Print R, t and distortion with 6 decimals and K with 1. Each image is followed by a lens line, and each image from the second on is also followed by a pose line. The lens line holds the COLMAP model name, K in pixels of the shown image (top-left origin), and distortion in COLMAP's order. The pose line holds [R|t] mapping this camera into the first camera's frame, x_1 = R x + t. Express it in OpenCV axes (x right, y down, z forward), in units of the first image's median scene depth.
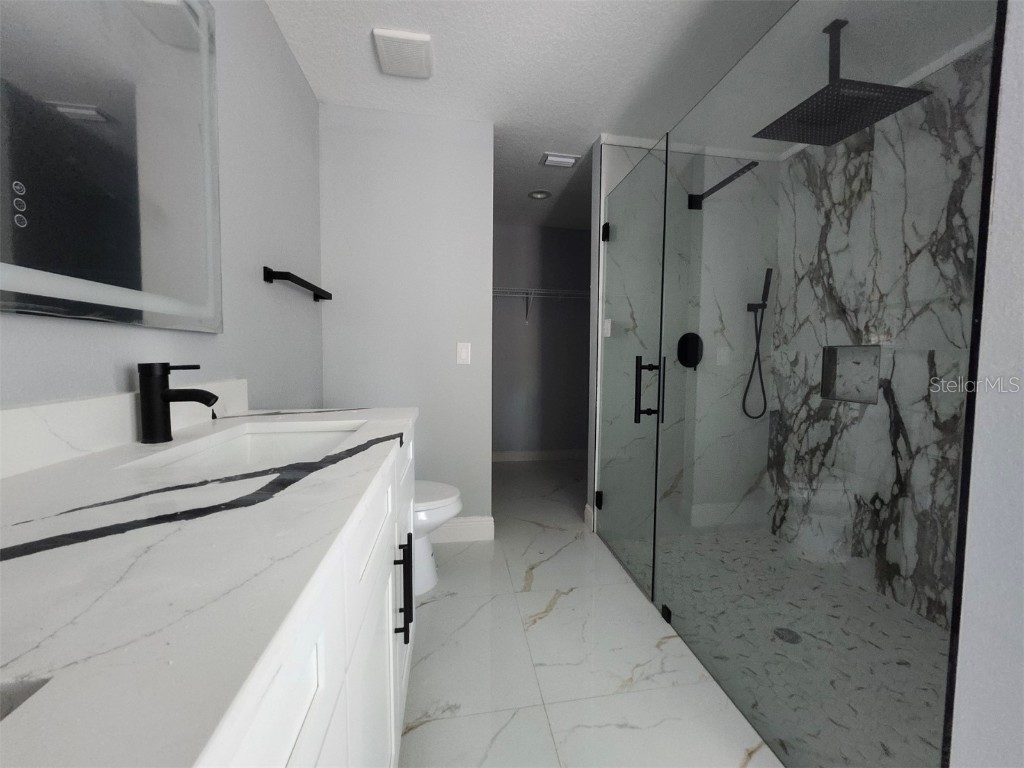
lens RADIAL K [[404.3, 0, 519.8], [0, 404.3, 378.1], [0, 0, 1]] dist [0.004103, 0.000214]
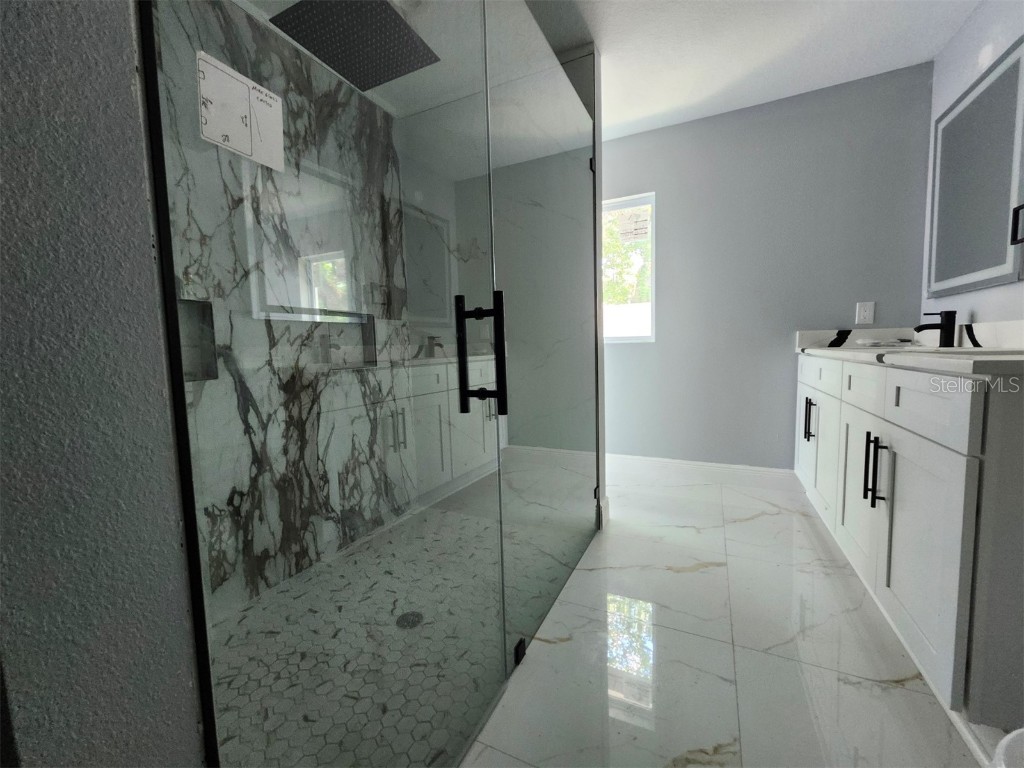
lens RADIAL K [[404.3, 0, 519.8], [0, 404.3, 378.1], [0, 0, 1]] dist [0.004103, 0.000214]
pose [[-0.822066, -0.034184, 0.568365, -0.038806], [0.047560, 0.990586, 0.128367, -0.008830], [-0.567402, 0.132557, -0.812701, 1.395146]]
